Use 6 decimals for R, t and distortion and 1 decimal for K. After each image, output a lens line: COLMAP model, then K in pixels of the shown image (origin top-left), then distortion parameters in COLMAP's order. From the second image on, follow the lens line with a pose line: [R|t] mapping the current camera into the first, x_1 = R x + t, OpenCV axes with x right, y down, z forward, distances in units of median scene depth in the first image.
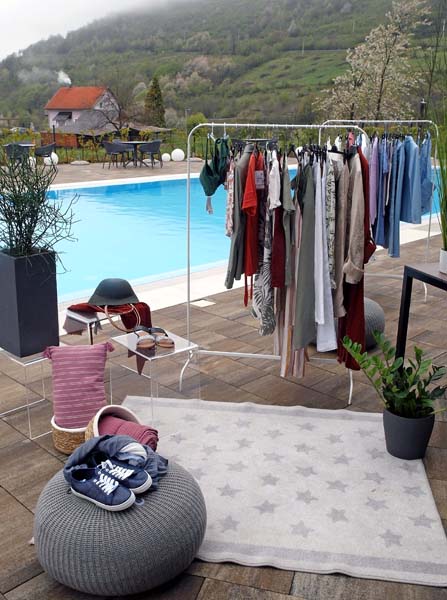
lens RADIAL K [[649.2, 0, 219.5], [0, 649.2, 292.0], [0, 0, 1]] dist [-0.053931, 0.186025]
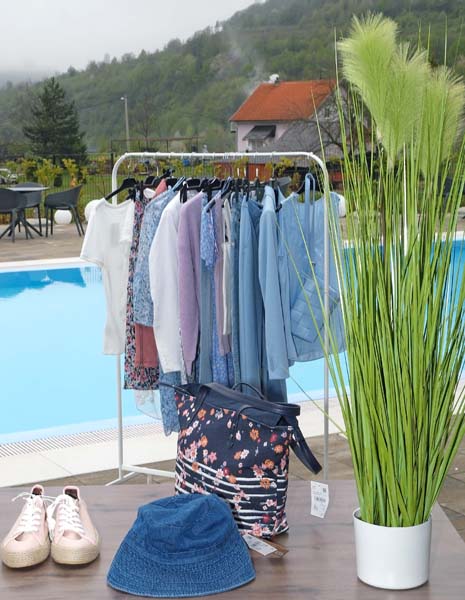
lens RADIAL K [[1194.9, 0, 222.4], [0, 1194.9, 320.6], [0, 0, 1]] dist [0.069825, 0.282286]
pose [[0.959585, 0.028314, -0.279991, 0.850311], [-0.058248, 0.993364, -0.099174, -0.102363], [0.275325, 0.111475, 0.954866, 0.326078]]
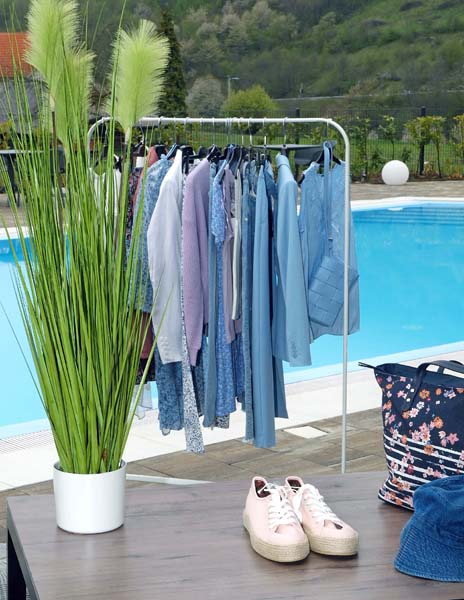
lens RADIAL K [[1397.9, 0, 216.3], [0, 1397.9, 299.9], [0, 0, 1]] dist [0.073983, 1.005719]
pose [[0.997397, 0.008467, -0.071605, 0.537810], [-0.016834, 0.992981, -0.117069, -0.071258], [0.070112, 0.117970, 0.990539, 0.193344]]
